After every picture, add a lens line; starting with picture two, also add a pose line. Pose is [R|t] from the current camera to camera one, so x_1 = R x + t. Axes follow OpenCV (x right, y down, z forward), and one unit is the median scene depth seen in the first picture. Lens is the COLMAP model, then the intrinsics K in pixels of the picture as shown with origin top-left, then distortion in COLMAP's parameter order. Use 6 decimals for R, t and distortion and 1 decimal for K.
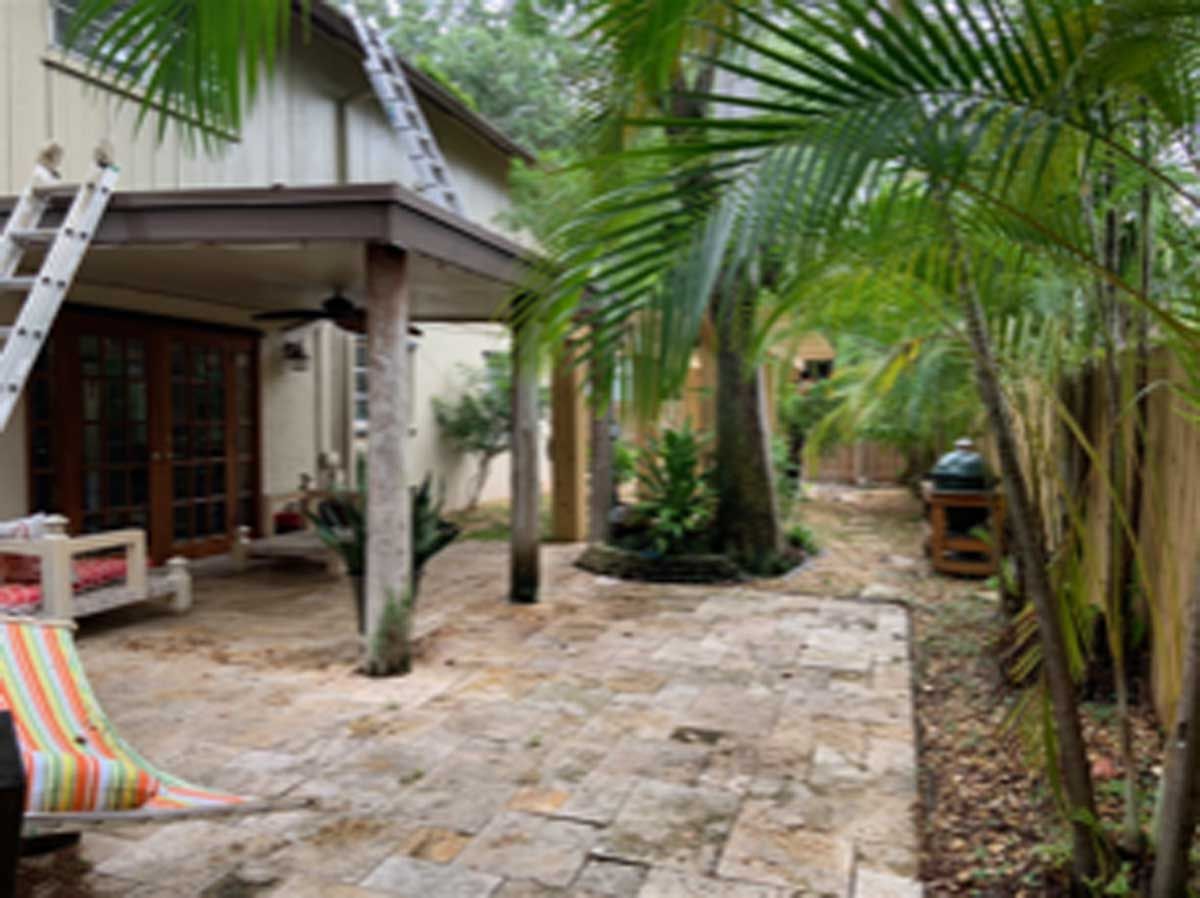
lens RADIAL K [[929.8, 0, 600.0], [0, 929.8, 449.0], [0, 0, 1]] dist [0.001406, -0.003587]
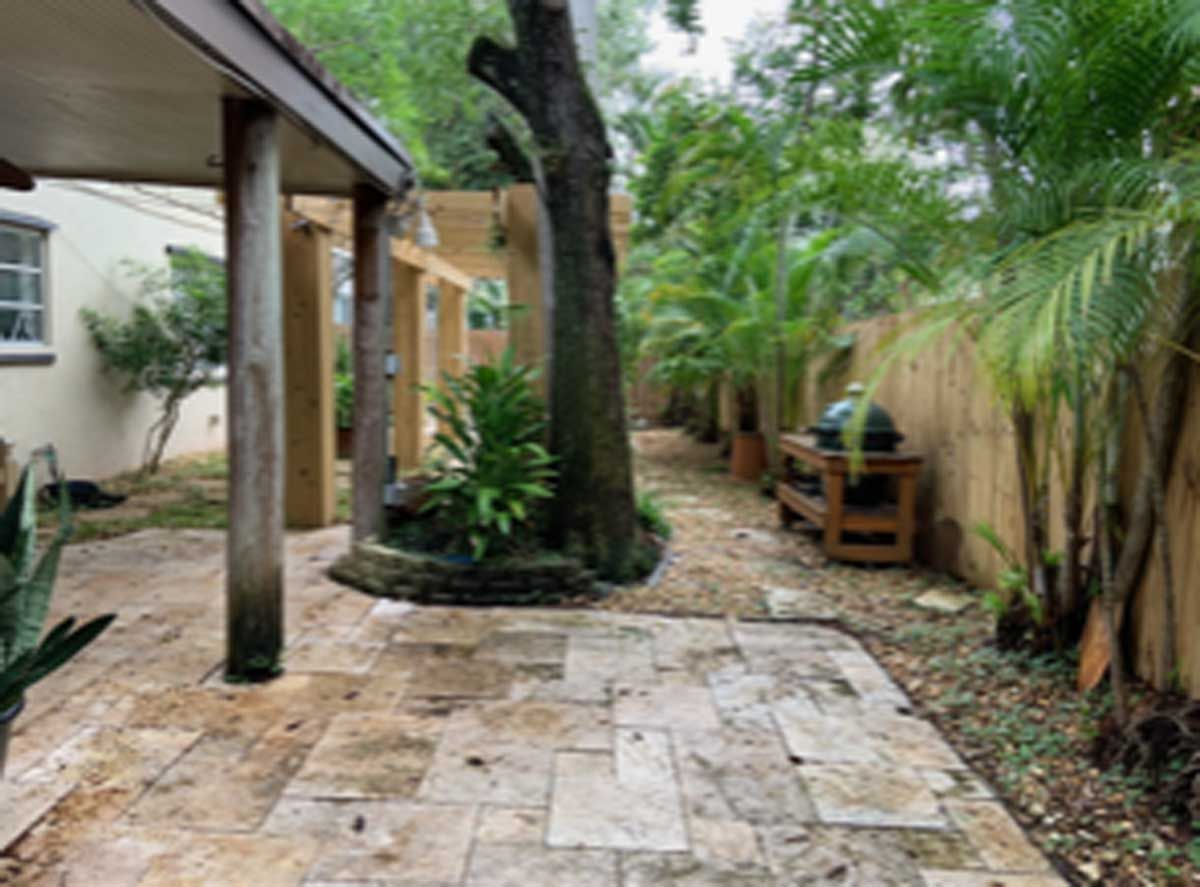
lens RADIAL K [[908.1, 0, 600.0], [0, 908.1, 443.5], [0, 0, 1]] dist [0.000455, -0.003059]
pose [[0.950219, -0.009586, 0.311435, -0.046420], [-0.012060, 0.997646, 0.067502, -0.009987], [-0.311349, -0.067897, 0.947867, 0.379957]]
